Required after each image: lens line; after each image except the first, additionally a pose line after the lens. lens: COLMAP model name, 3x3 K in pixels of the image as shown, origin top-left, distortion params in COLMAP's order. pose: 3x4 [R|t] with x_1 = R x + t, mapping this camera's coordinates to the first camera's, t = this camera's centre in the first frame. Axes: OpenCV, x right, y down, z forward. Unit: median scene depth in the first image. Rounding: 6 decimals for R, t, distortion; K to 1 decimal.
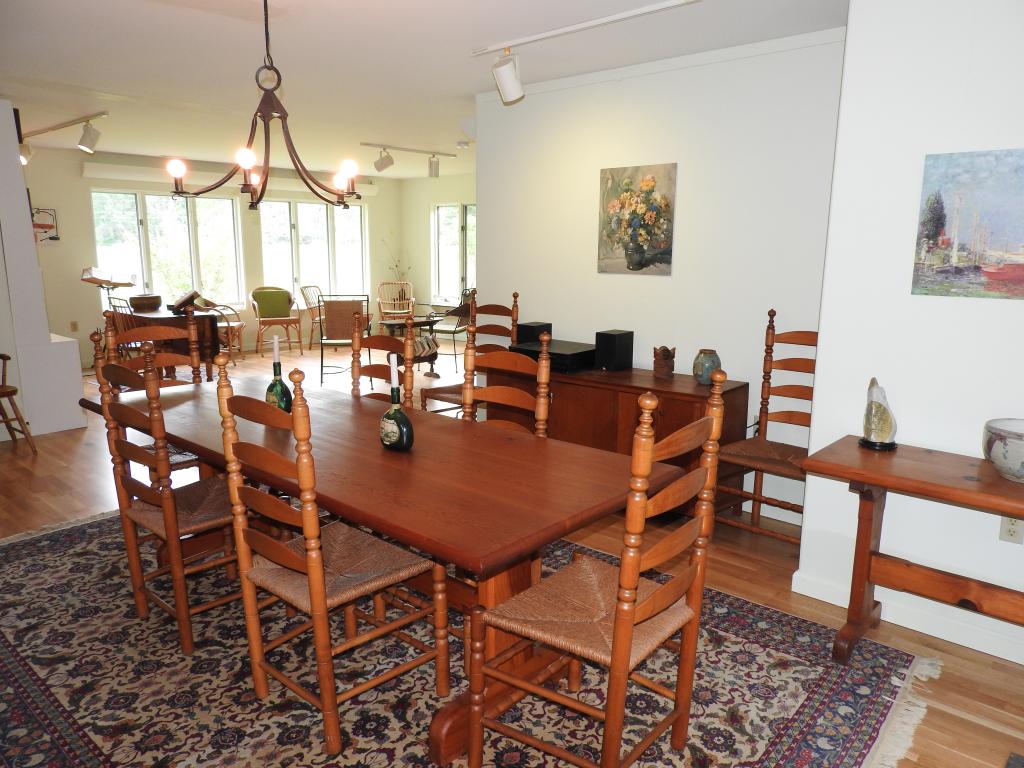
lens RADIAL K [[733.7, 0, 509.8], [0, 733.7, 376.8], [0, 0, 1]] dist [0.005003, -0.003326]
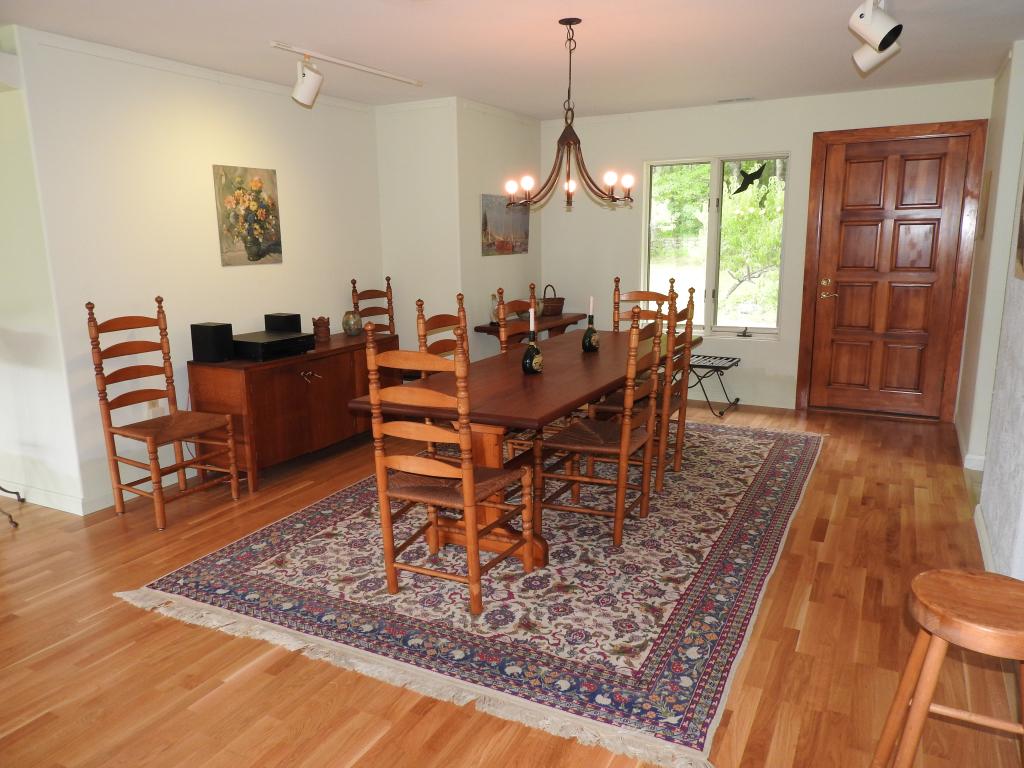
lens RADIAL K [[733.7, 0, 509.2], [0, 733.7, 388.9], [0, 0, 1]] dist [0.005003, -0.003326]
pose [[-0.237476, -0.208418, 0.948771, -1.055764], [0.182335, 0.949787, 0.254279, -0.178292], [-0.954127, 0.233380, -0.187550, 0.908564]]
